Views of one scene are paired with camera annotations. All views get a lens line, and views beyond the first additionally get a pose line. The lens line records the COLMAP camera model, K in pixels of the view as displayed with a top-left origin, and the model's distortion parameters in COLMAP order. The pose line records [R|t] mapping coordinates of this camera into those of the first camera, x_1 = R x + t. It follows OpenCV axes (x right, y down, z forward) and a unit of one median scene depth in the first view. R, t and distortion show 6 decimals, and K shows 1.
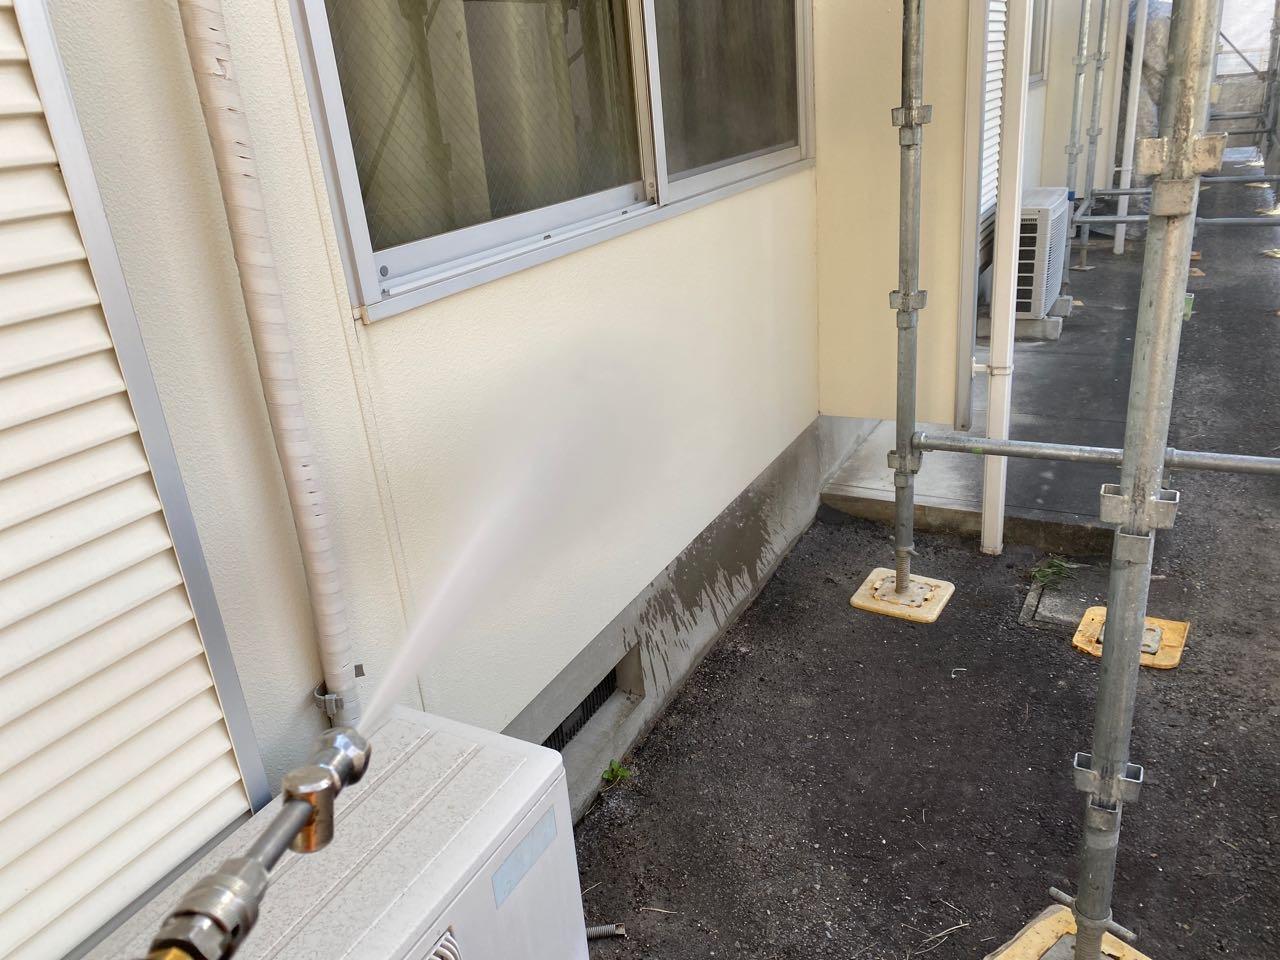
lens RADIAL K [[970.6, 0, 637.8], [0, 970.6, 478.8], [0, 0, 1]] dist [-0.003548, 0.001979]
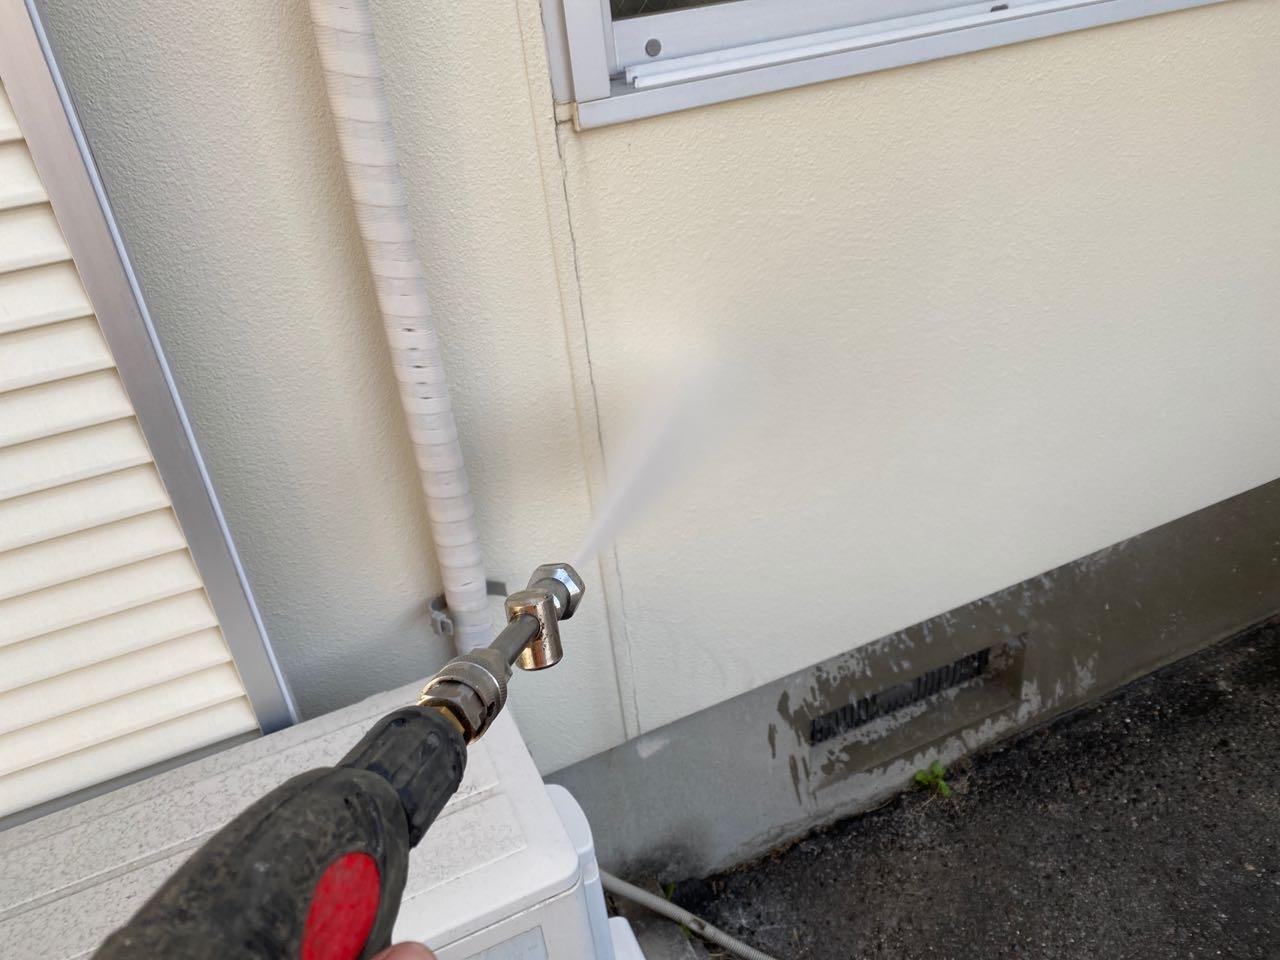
lens RADIAL K [[970.6, 0, 640.2], [0, 970.6, 484.3], [0, 0, 1]] dist [-0.003548, 0.001979]
pose [[0.787004, 0.328461, -0.522243, 0.185048], [-0.198777, 0.936353, 0.289361, -0.133929], [0.584048, -0.123919, 0.802205, 0.459201]]
